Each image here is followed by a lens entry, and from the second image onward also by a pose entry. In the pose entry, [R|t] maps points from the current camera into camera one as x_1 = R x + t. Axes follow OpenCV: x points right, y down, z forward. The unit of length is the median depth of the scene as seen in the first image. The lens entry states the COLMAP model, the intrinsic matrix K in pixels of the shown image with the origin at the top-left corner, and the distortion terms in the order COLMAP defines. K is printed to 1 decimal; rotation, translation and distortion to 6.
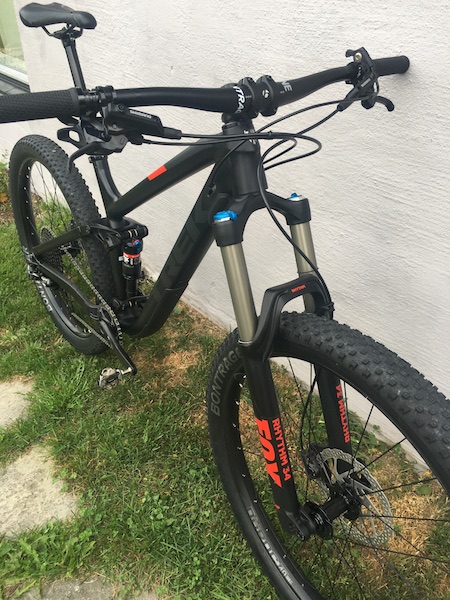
lens RADIAL K [[515.4, 0, 225.0], [0, 515.4, 300.0], [0, 0, 1]] dist [0.073676, -0.103072]
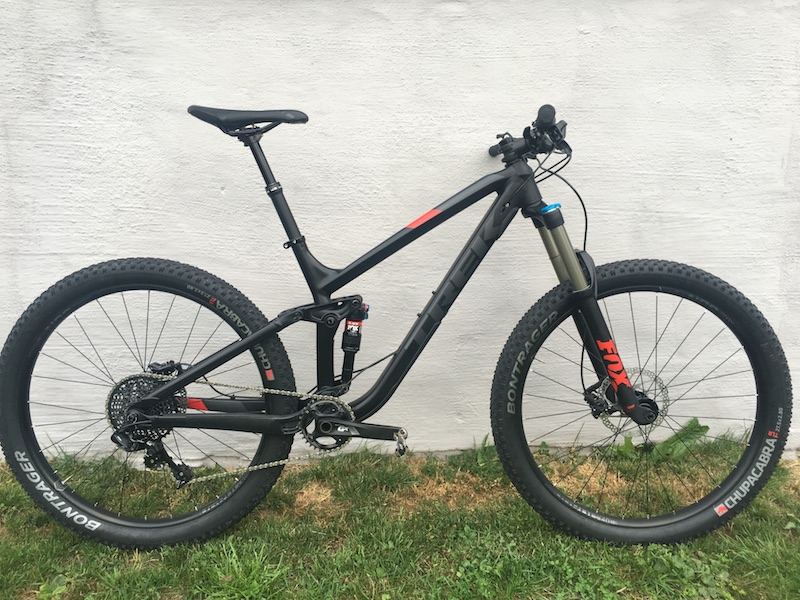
lens RADIAL K [[687.2, 0, 400.0], [0, 687.2, 300.0], [0, 0, 1]] dist [0.073676, -0.103072]
pose [[0.596835, -0.122999, 0.792880, -1.040888], [0.443305, 0.874211, -0.198079, 0.151863], [-0.668782, 0.469708, 0.576286, 0.143530]]
